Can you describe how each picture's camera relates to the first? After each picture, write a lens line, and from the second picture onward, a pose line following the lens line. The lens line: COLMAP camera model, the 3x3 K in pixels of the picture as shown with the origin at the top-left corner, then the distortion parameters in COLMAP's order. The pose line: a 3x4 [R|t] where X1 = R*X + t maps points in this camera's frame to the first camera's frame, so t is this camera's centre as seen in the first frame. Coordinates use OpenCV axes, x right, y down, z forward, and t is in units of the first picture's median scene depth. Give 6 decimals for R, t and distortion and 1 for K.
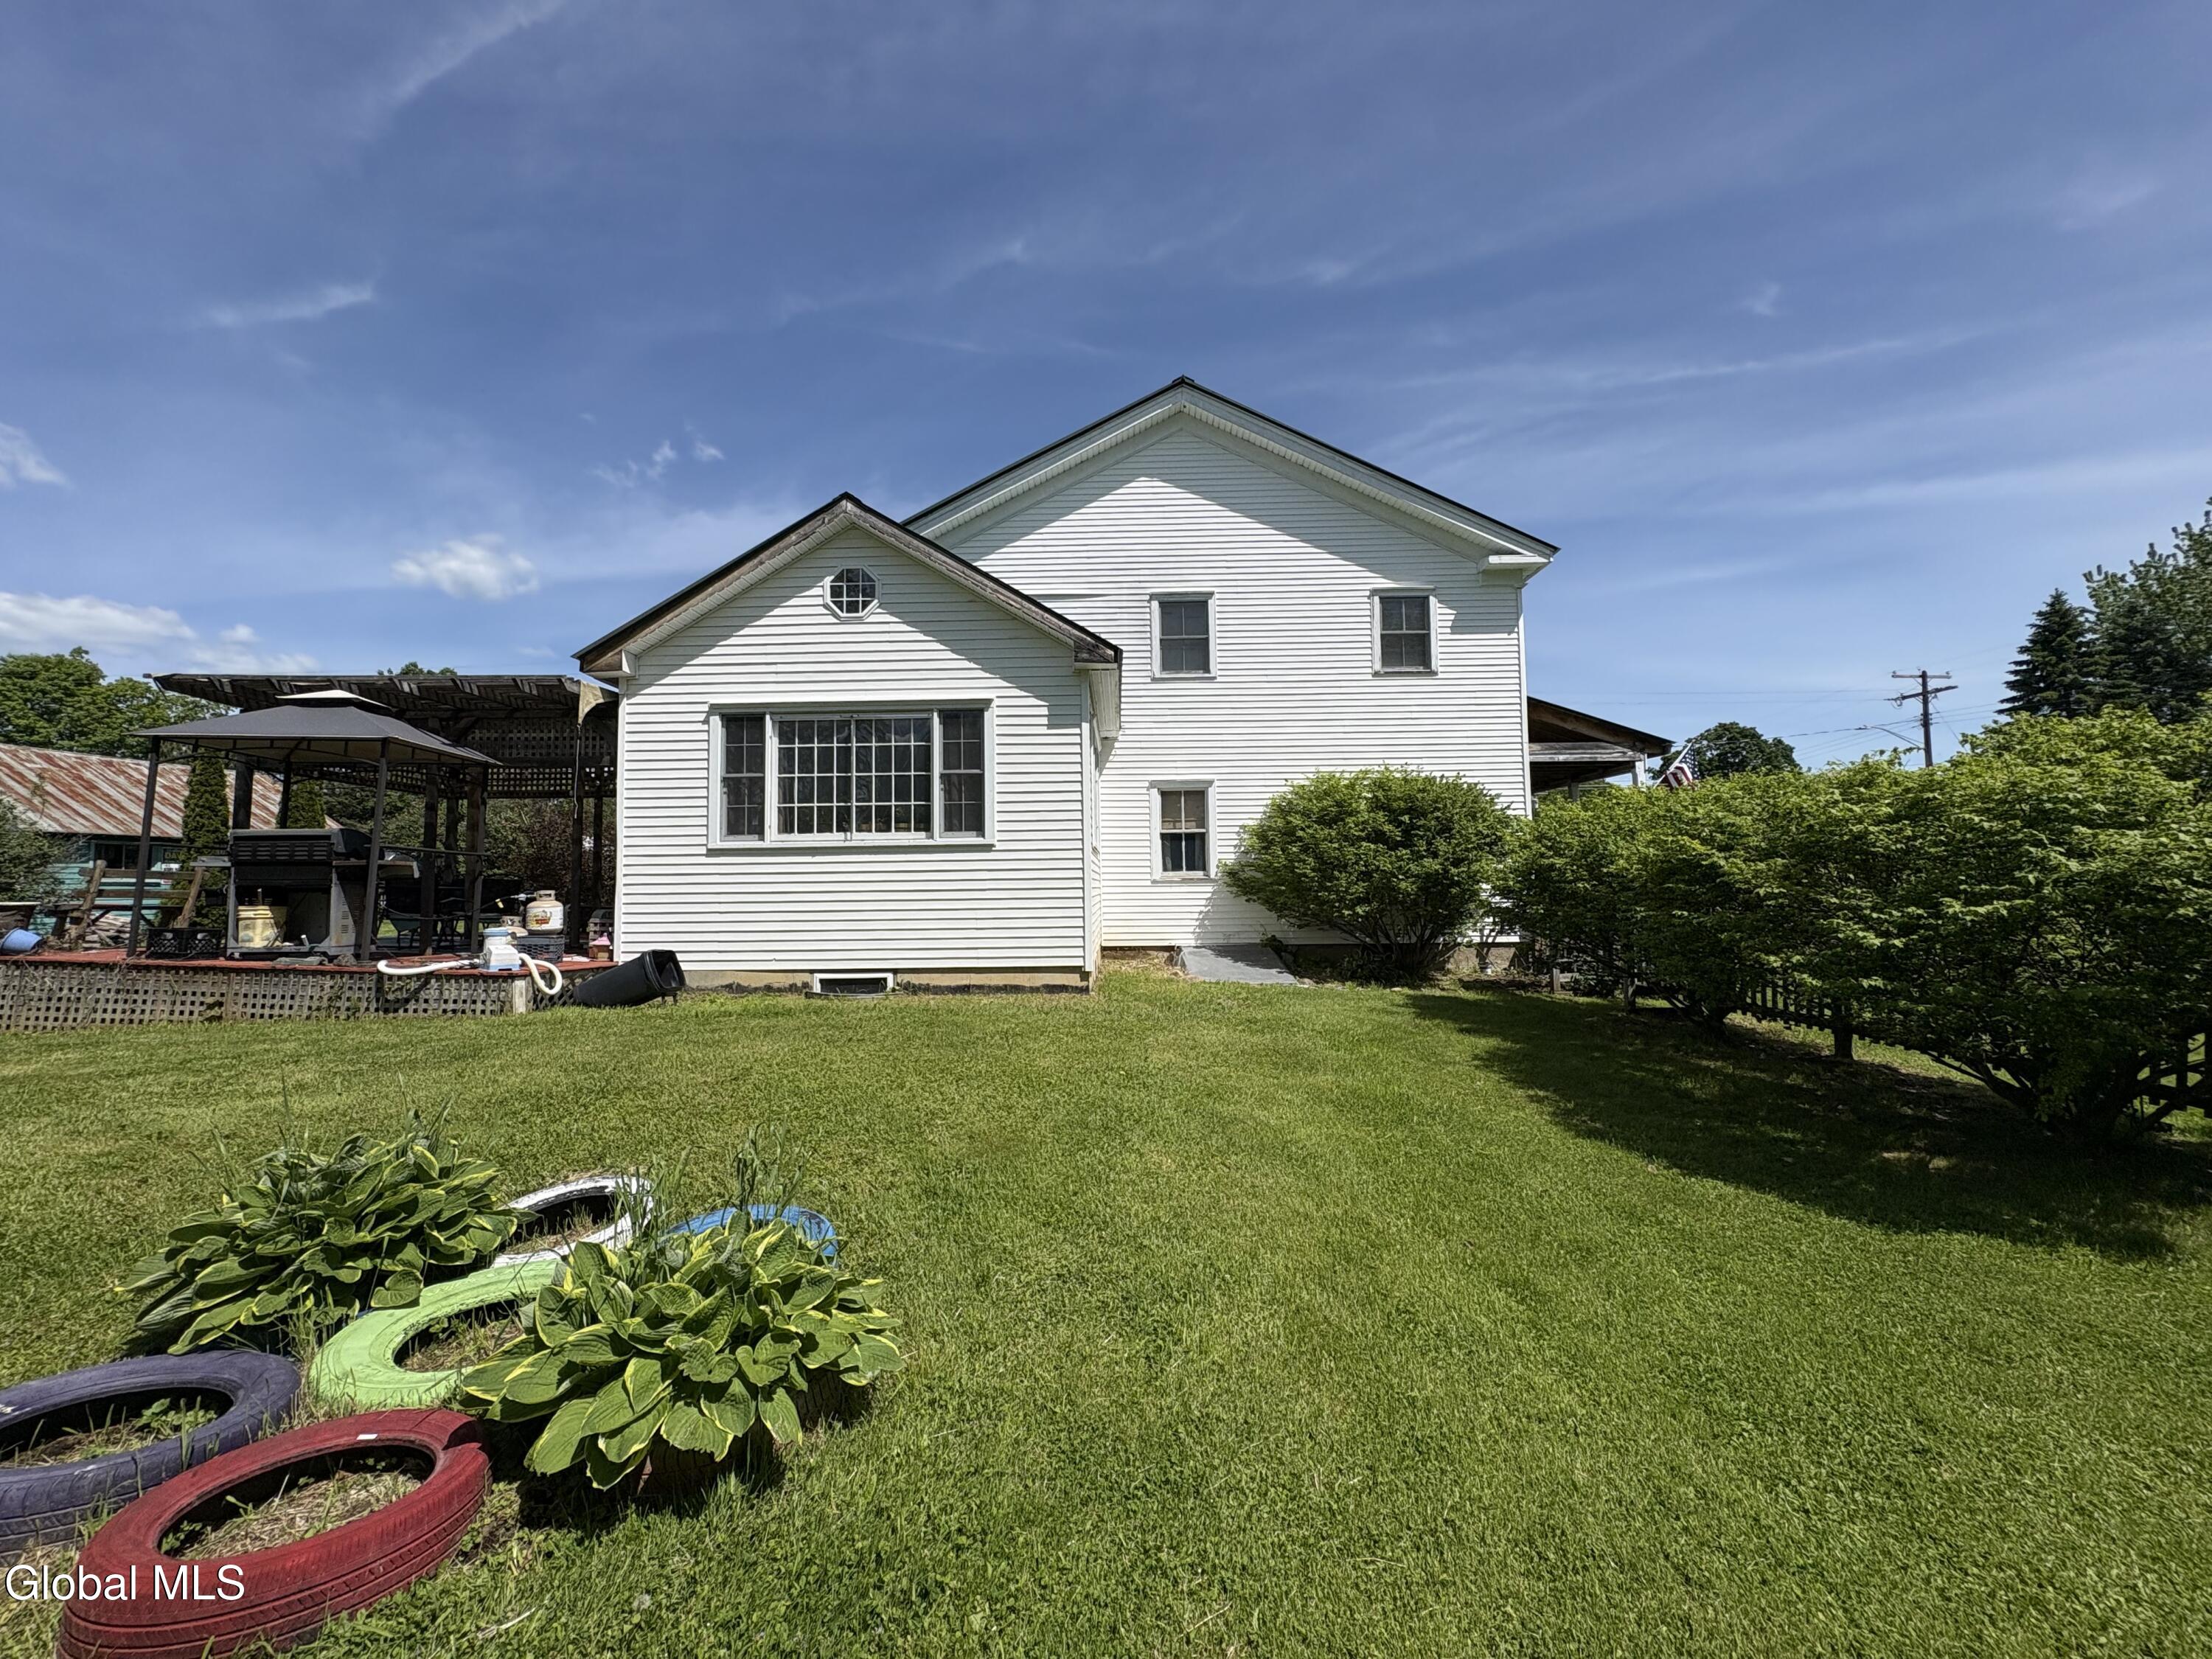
lens RADIAL K [[879.6, 0, 1123.9], [0, 879.6, 837.3], [0, 0, 1]] dist [-0.000017, 0.000582]
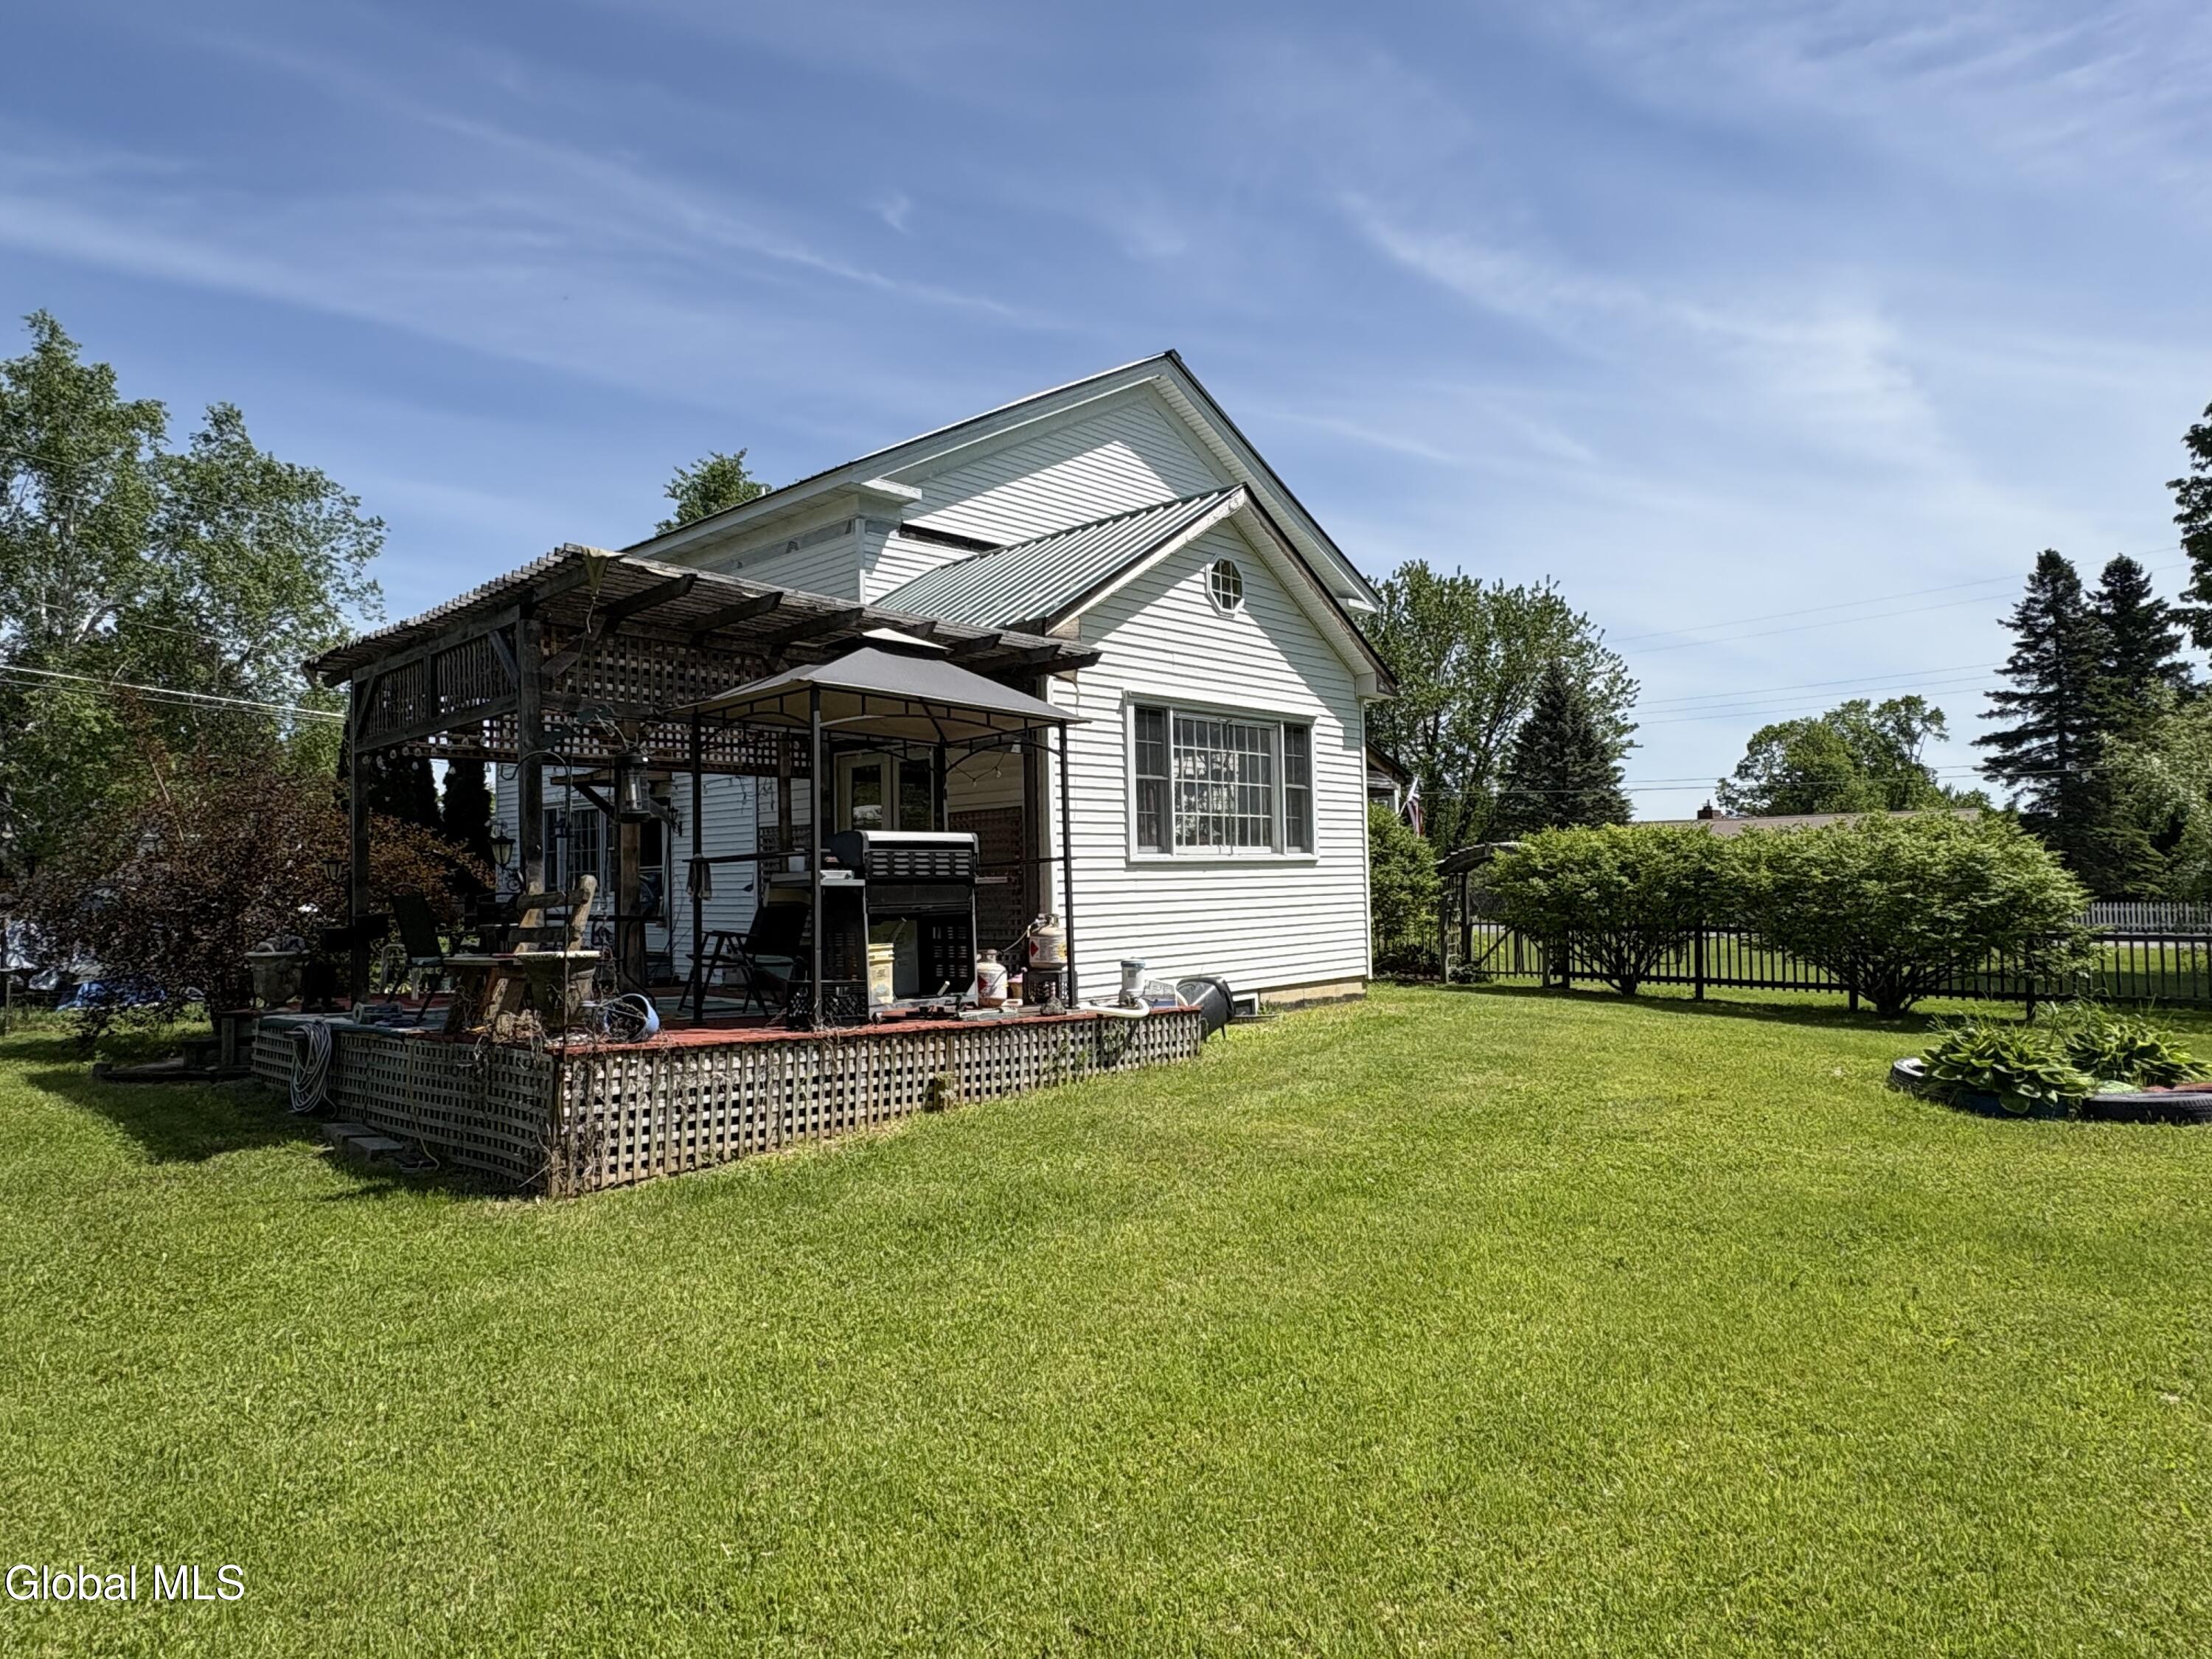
lens RADIAL K [[1272.2, 0, 1092.8], [0, 1272.2, 824.9], [0, 0, 1]] dist [-0.005880, -0.000930]
pose [[0.675869, 0.029840, 0.736417, -1.386370], [-0.031854, 0.999429, -0.011263, -0.007794], [-0.736333, -0.015846, 0.676434, 0.194978]]
